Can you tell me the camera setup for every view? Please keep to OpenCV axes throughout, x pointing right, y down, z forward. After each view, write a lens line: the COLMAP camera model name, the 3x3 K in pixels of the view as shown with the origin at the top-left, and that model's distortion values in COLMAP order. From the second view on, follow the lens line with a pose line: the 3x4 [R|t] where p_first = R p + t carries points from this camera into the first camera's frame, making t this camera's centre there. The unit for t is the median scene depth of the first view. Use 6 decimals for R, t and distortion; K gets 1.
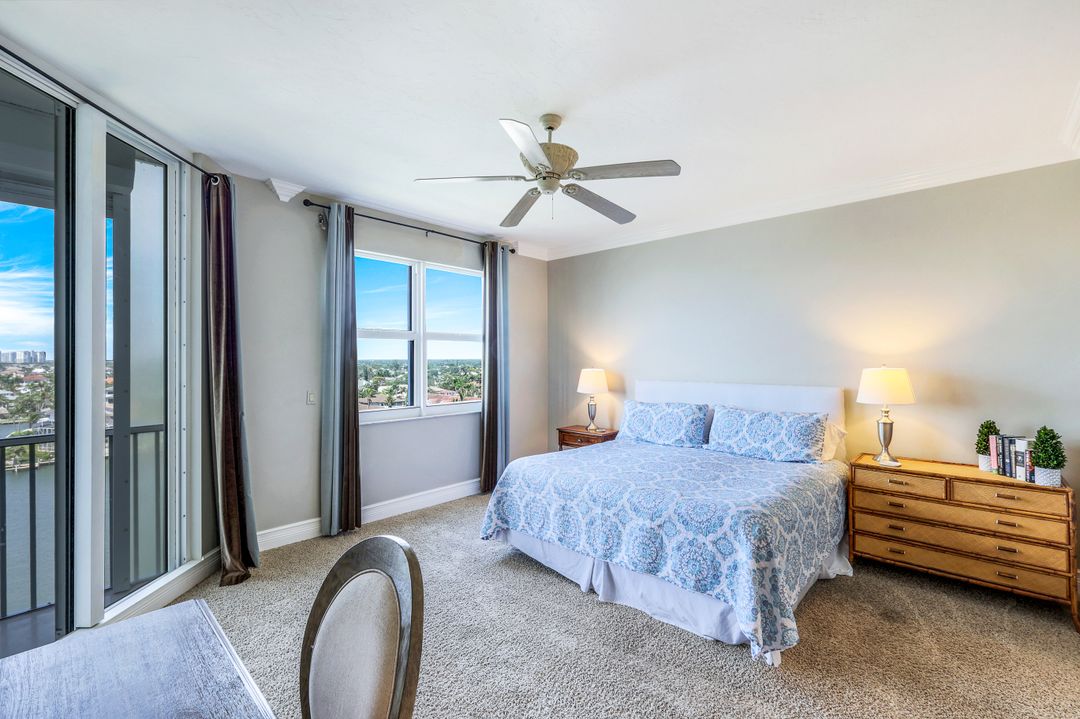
lens RADIAL K [[478.3, 0, 543.5], [0, 478.3, 358.3], [0, 0, 1]] dist [0.009632, 0.000005]
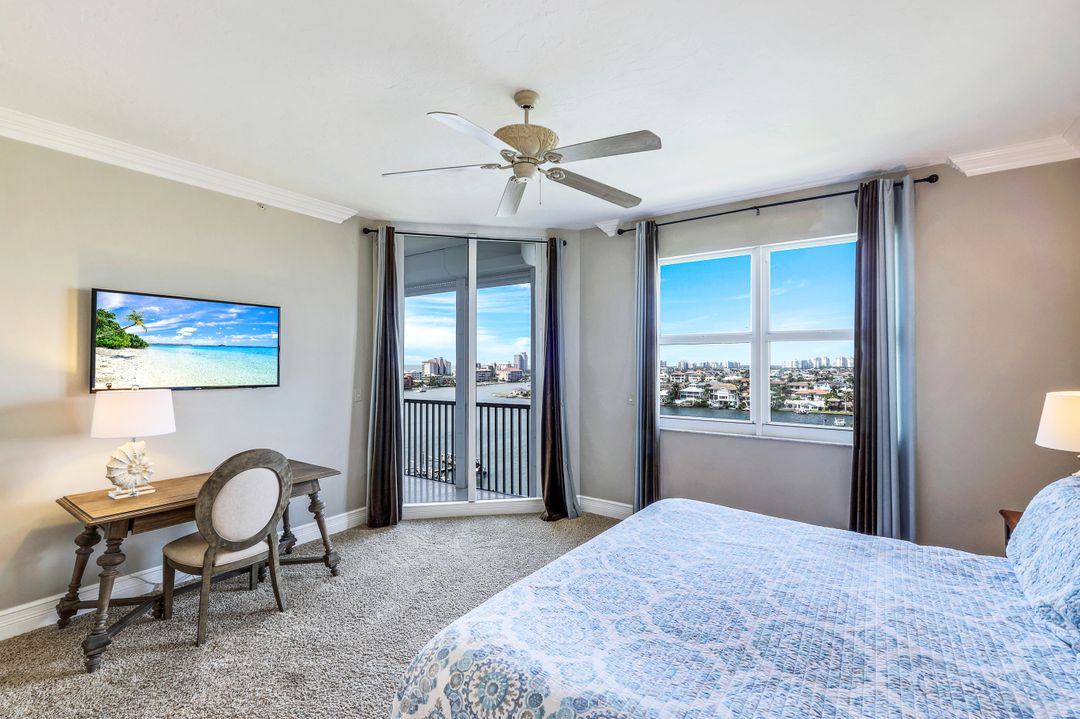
lens RADIAL K [[478.3, 0, 540.3], [0, 478.3, 359.9], [0, 0, 1]] dist [0.009632, 0.000005]
pose [[0.111737, -0.003265, -0.993732, 0.514816], [-0.007156, 0.999966, -0.004090, -0.001956], [0.993712, 0.007568, 0.111710, 0.531074]]
